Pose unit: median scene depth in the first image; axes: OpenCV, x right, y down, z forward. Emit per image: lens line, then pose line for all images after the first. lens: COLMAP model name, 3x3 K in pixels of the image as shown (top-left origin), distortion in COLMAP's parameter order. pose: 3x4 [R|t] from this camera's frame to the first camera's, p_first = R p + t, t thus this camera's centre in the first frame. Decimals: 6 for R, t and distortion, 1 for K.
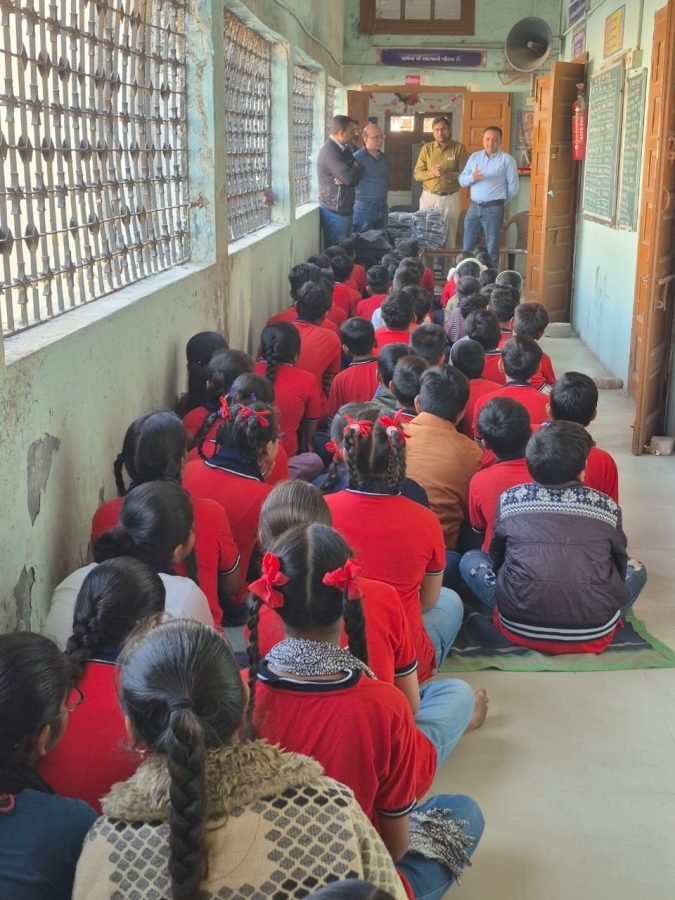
lens RADIAL K [[965.1, 0, 337.5], [0, 965.1, 450.0], [0, 0, 1]] dist [0.021714, 0.026696]
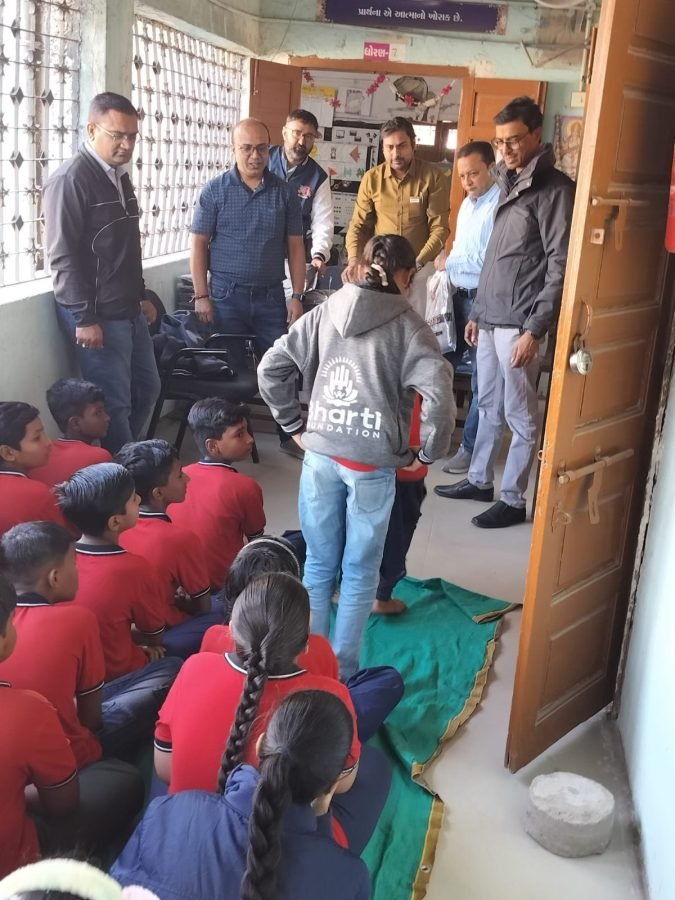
lens RADIAL K [[965.1, 0, 337.5], [0, 965.1, 450.0], [0, 0, 1]] dist [0.021714, 0.026696]
pose [[0.995850, 0.078773, -0.045581, 0.100945], [-0.079274, 0.996810, -0.009267, -0.141243], [0.044706, 0.012842, 0.998918, 0.435065]]
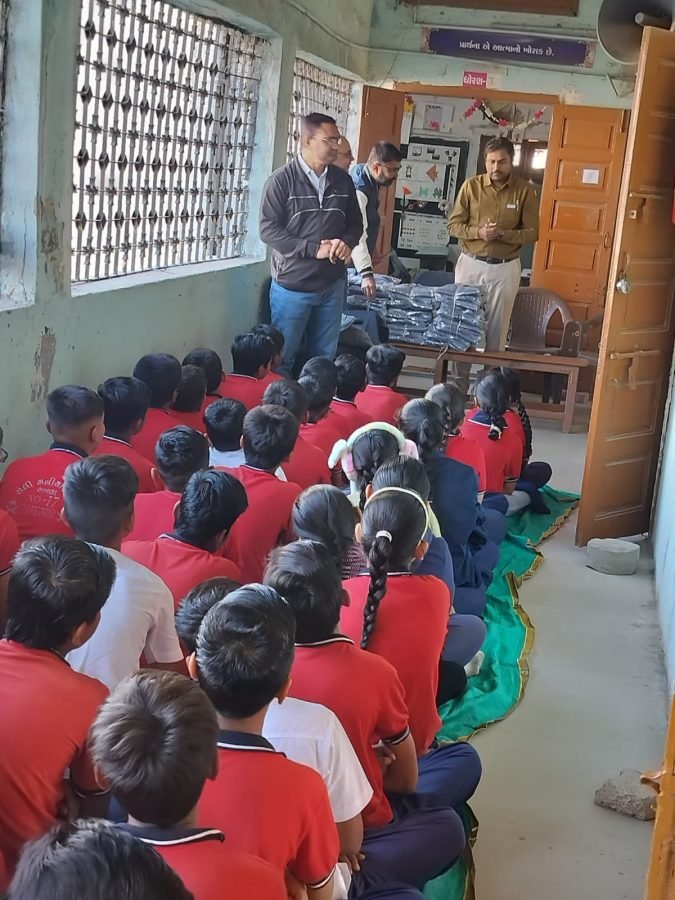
lens RADIAL K [[1219.3, 0, 337.5], [0, 1219.3, 450.0], [0, 0, 1]] dist [0.047014, 0.015456]
pose [[0.990611, 0.104838, -0.087746, 0.085671], [-0.111918, 0.990486, -0.080079, -0.069903], [0.078516, 0.089147, 0.992919, 0.225628]]
